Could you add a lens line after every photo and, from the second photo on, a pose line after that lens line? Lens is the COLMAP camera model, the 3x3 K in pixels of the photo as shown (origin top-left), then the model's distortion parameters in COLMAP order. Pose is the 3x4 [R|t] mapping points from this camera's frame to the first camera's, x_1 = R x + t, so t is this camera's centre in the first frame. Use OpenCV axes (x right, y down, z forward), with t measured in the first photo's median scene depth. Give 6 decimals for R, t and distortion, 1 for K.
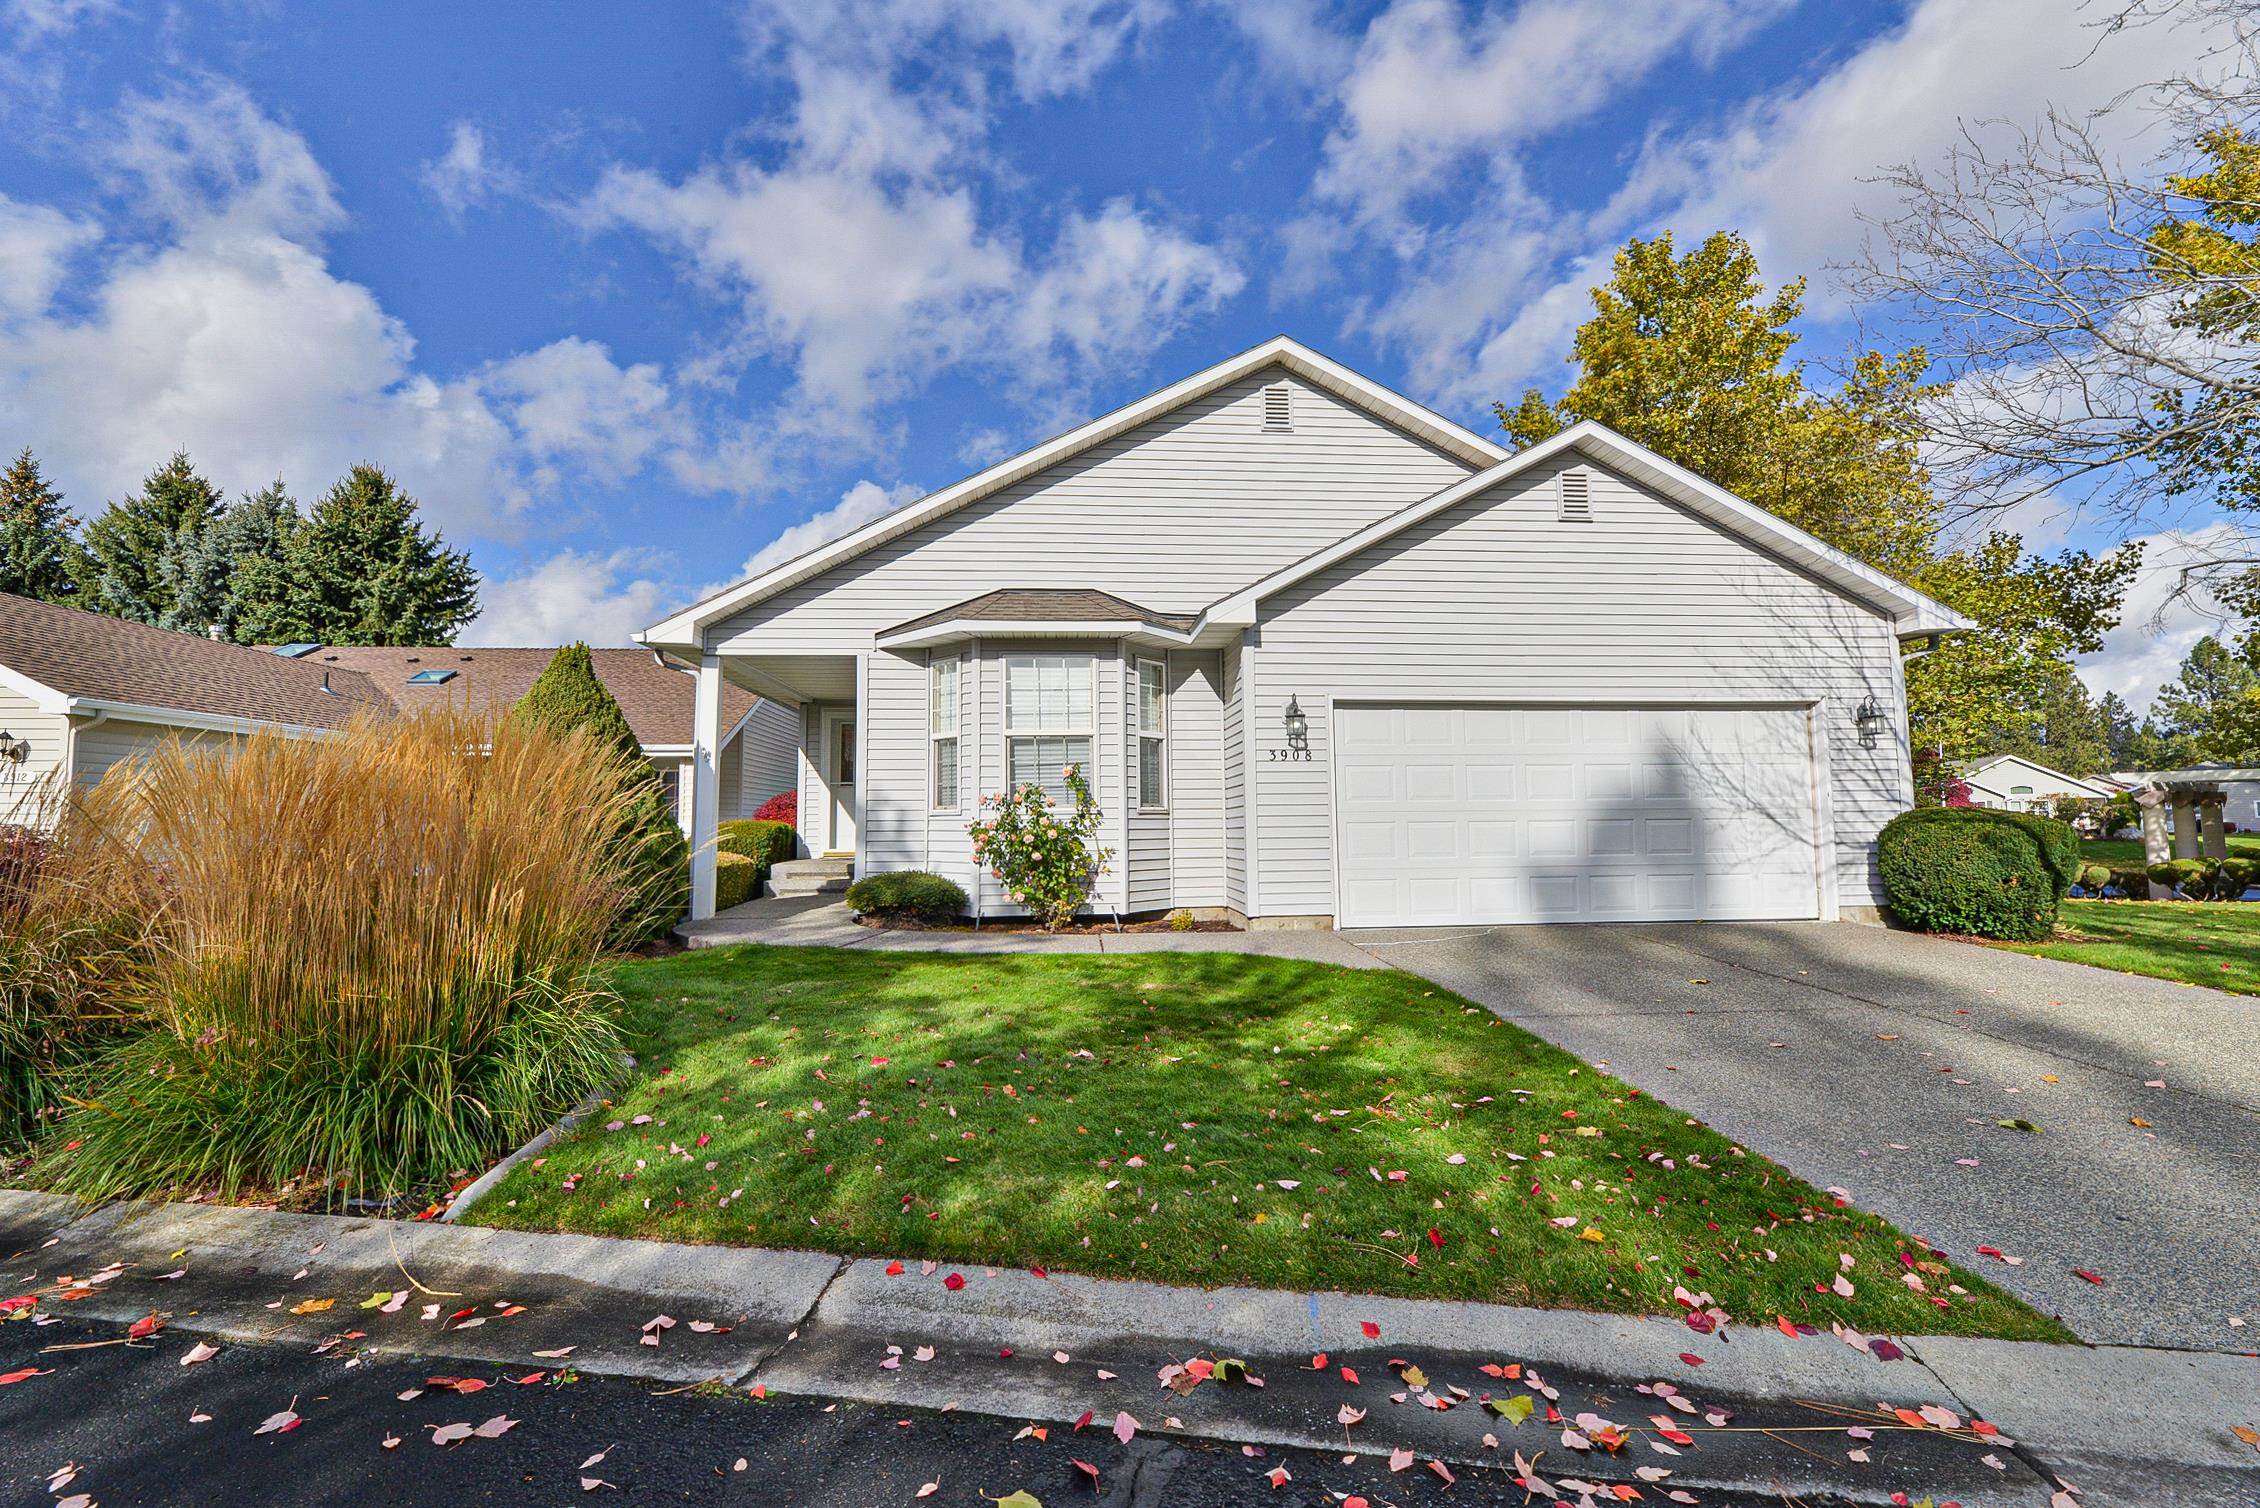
lens RADIAL K [[903.4, 0, 1133.2], [0, 903.4, 751.5], [0, 0, 1]] dist [-0.000943, -0.000264]
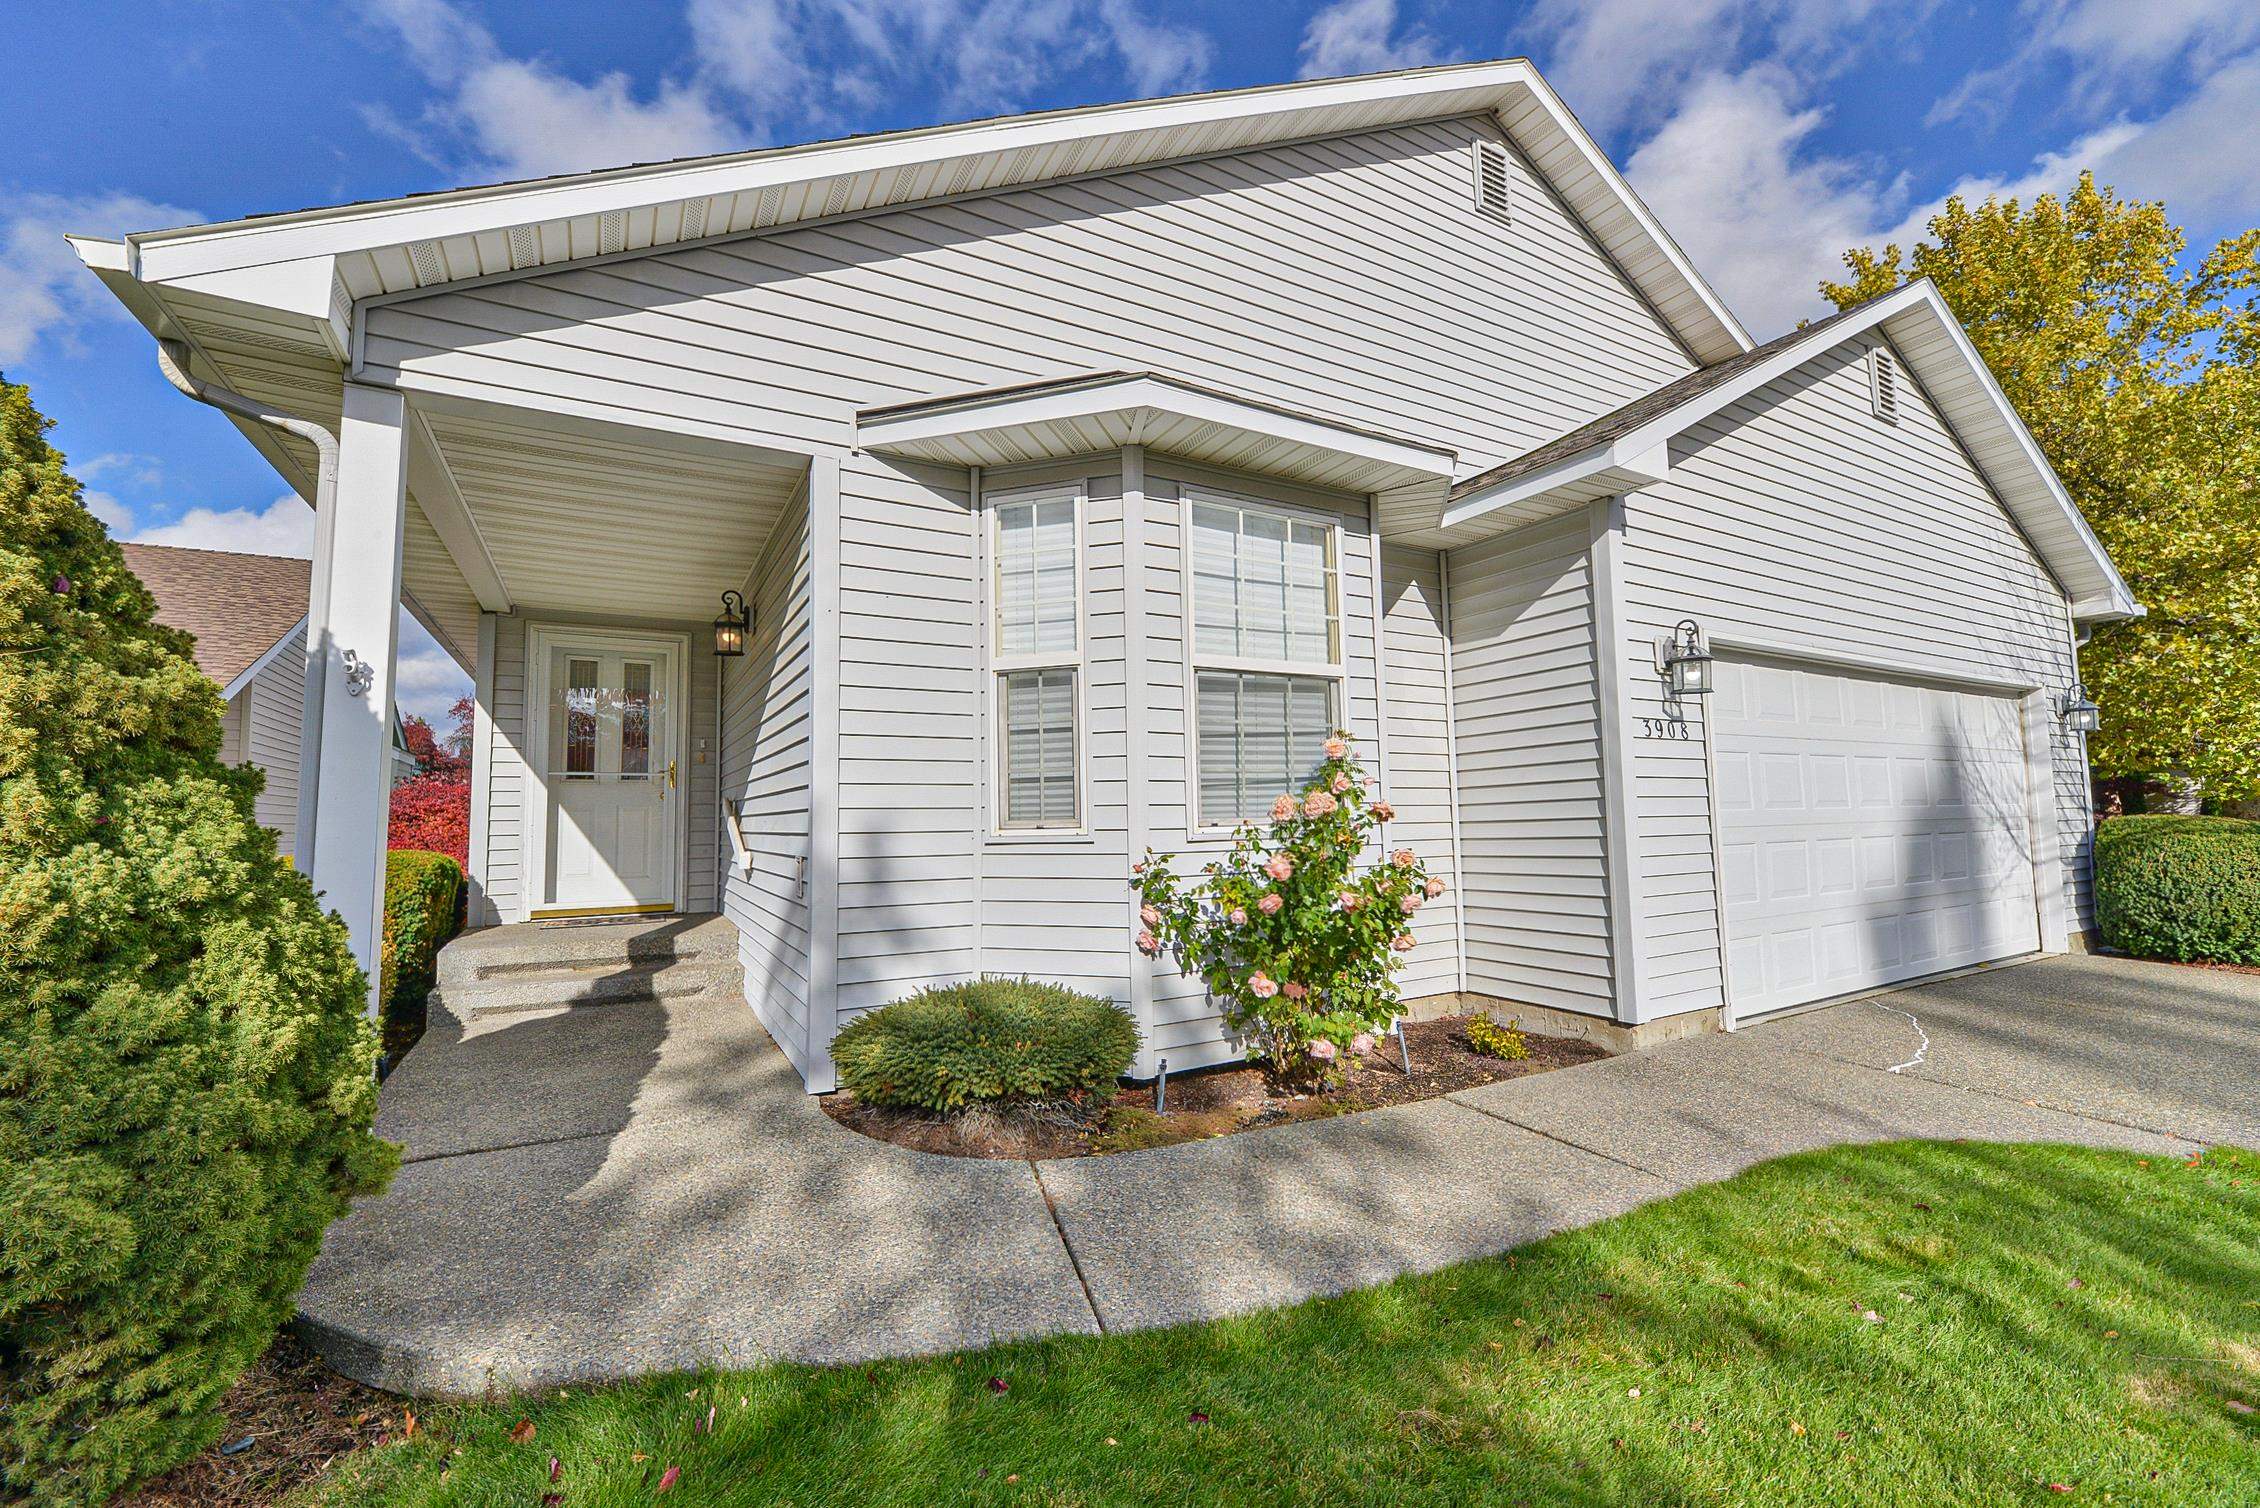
lens RADIAL K [[903.4, 0, 1121.2], [0, 903.4, 753.2], [0, 0, 1]] dist [-0.000943, -0.000264]
pose [[0.916193, 0.024450, 0.399991, -0.346025], [-0.022283, 0.999701, -0.010068, 0.030591], [-0.400118, 0.000311, 0.916464, 0.578352]]
